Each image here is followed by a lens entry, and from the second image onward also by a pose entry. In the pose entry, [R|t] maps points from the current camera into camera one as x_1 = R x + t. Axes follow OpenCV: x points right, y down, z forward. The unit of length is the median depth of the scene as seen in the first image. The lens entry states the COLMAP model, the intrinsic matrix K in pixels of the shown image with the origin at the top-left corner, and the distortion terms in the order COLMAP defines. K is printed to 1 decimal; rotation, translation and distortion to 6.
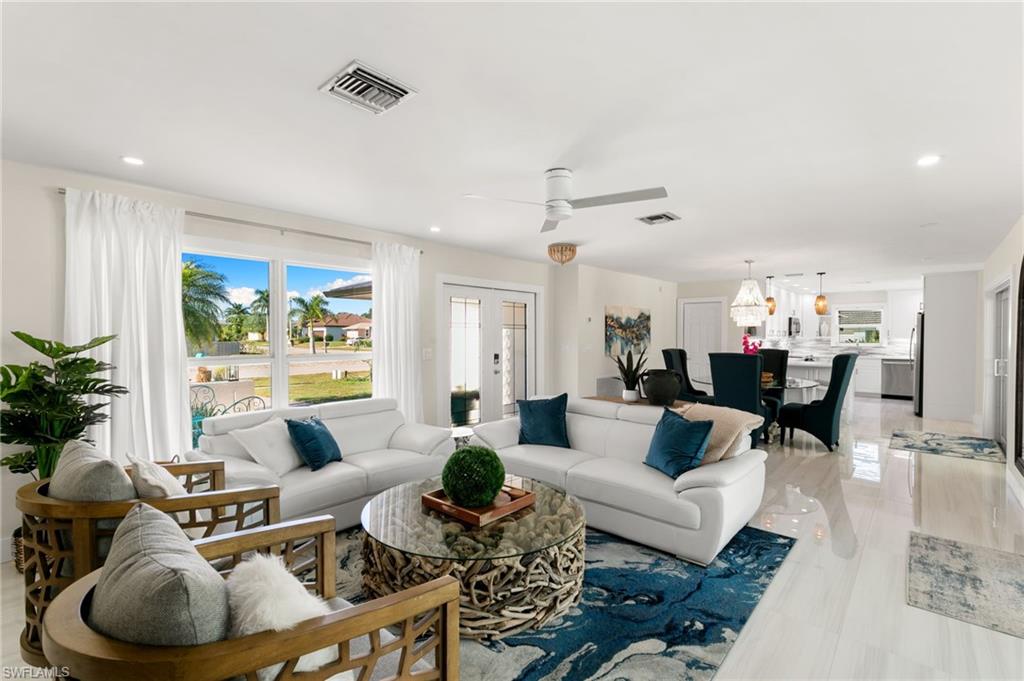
lens RADIAL K [[462.1, 0, 518.2], [0, 462.1, 343.3], [0, 0, 1]] dist [0.008548, -0.000997]
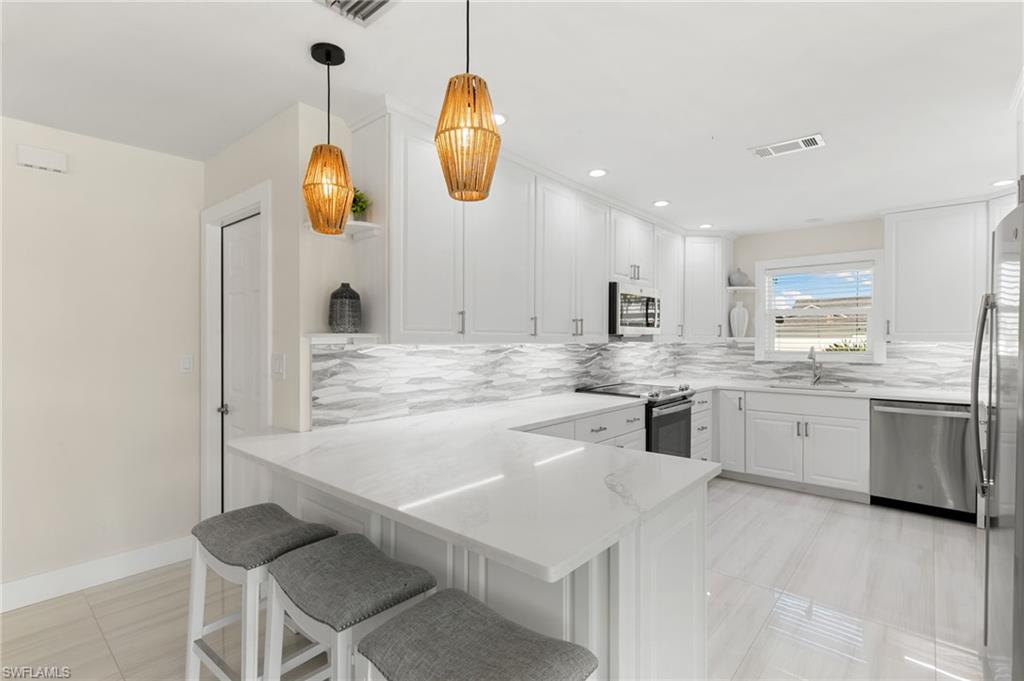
lens RADIAL K [[486.3, 0, 494.7], [0, 486.3, 338.6], [0, 0, 1]] dist [-0.013913, 0.000034]
pose [[0.999476, 0.001557, -0.032317, 0.483790], [-0.002283, 0.999746, -0.022428, -0.003471], [0.032274, 0.022490, 0.999226, 0.591247]]
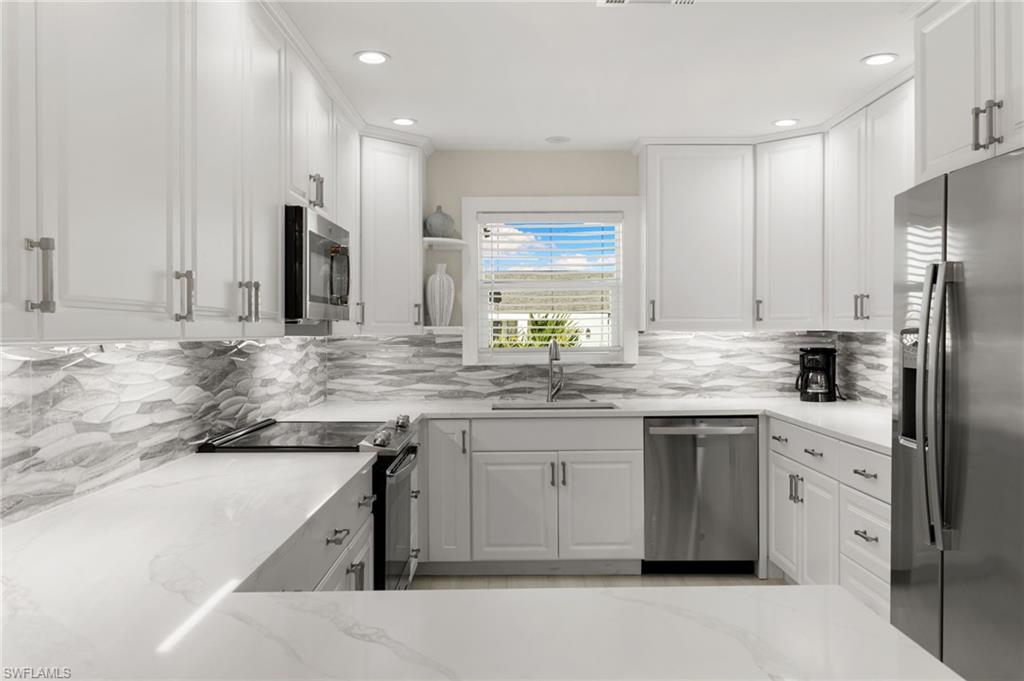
lens RADIAL K [[832.1, 0, 509.6], [0, 832.1, 334.0], [0, 0, 1]] dist [-0.035663, 0.006287]
pose [[0.755725, -0.006560, 0.654857, 0.430055], [0.019074, 0.999746, -0.011996, -0.005045], [-0.654612, 0.021556, 0.755658, 0.692936]]
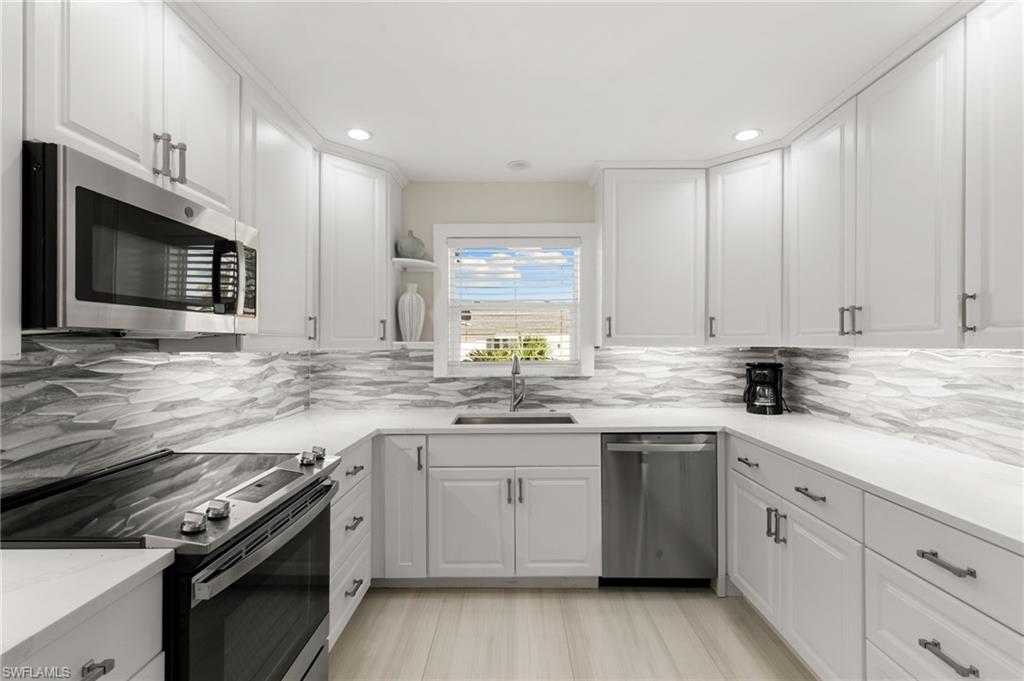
lens RADIAL K [[462.1, 0, 515.1], [0, 462.1, 343.9], [0, 0, 1]] dist [0.008548, -0.000997]
pose [[0.757943, -0.001047, 0.652320, 0.571466], [0.016208, 0.999720, -0.017227, -0.008387], [-0.652120, 0.023630, 0.757748, 0.817617]]
